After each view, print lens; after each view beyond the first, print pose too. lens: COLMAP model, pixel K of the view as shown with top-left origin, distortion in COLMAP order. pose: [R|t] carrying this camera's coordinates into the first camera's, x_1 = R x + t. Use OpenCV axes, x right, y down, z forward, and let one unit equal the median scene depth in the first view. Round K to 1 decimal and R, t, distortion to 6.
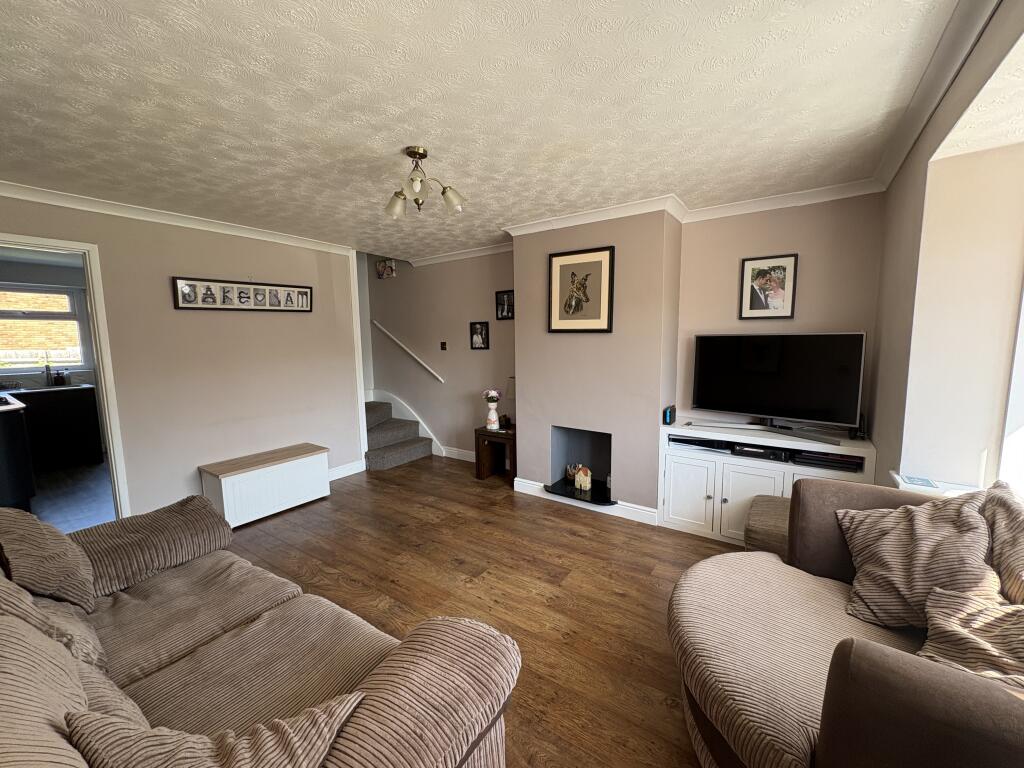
lens RADIAL K [[407.6, 0, 512.0], [0, 407.6, 384.0], [0, 0, 1]] dist [0.000577, 0.000106]
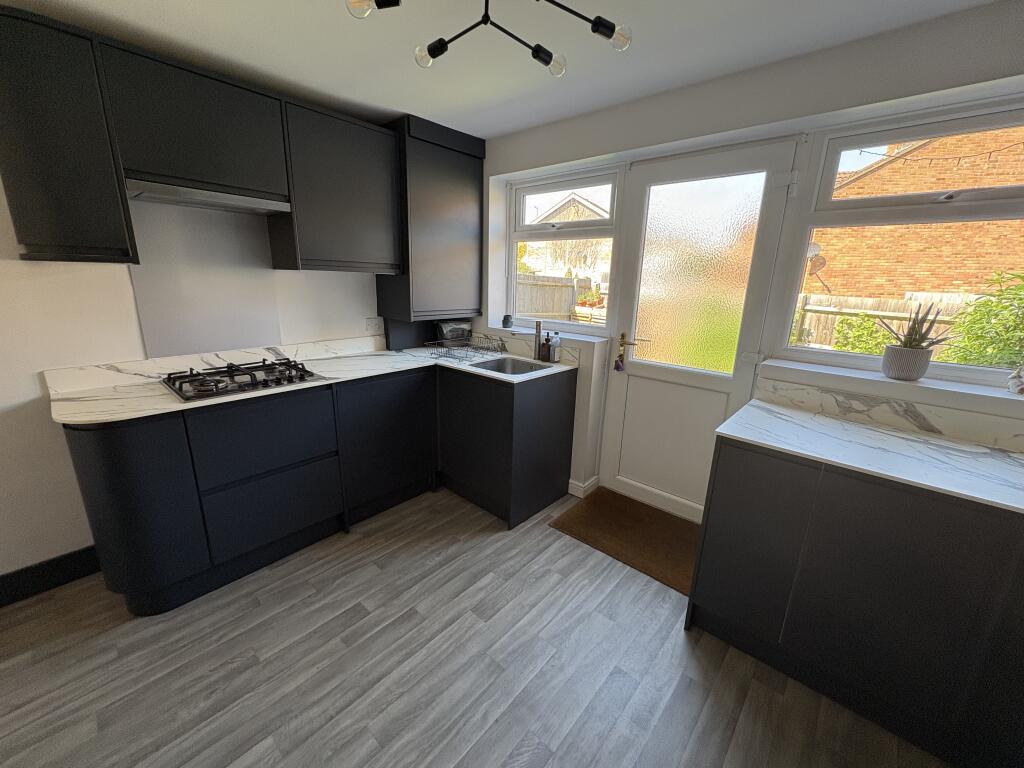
lens RADIAL K [[407.6, 0, 512.0], [0, 407.6, 384.0], [0, 0, 1]] dist [0.000577, 0.000106]
pose [[-0.116995, 0.263459, -0.957550, -0.529767], [-0.133665, 0.951221, 0.278049, -0.107488], [0.984096, 0.160521, -0.076073, 0.944908]]
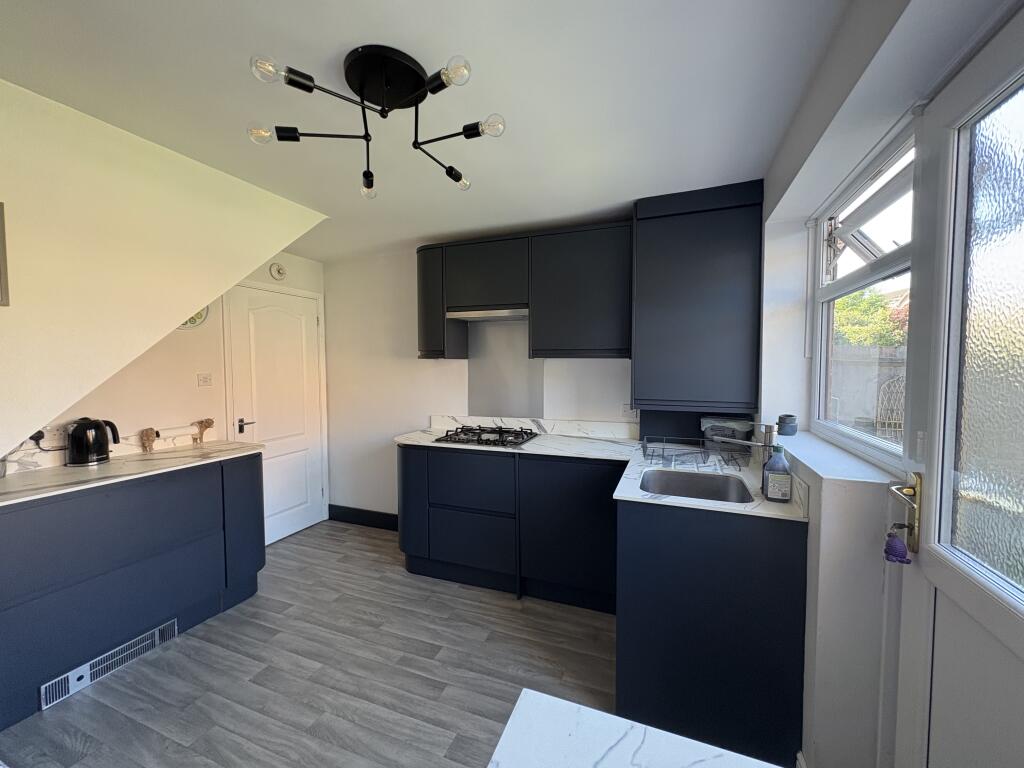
lens RADIAL K [[407.6, 0, 512.0], [0, 407.6, 384.0], [0, 0, 1]] dist [0.000577, 0.000106]
pose [[-0.971778, 0.028529, -0.234167, -0.773590], [-0.009598, 0.987056, 0.160086, -0.122760], [0.235703, 0.157815, -0.958926, 1.160558]]
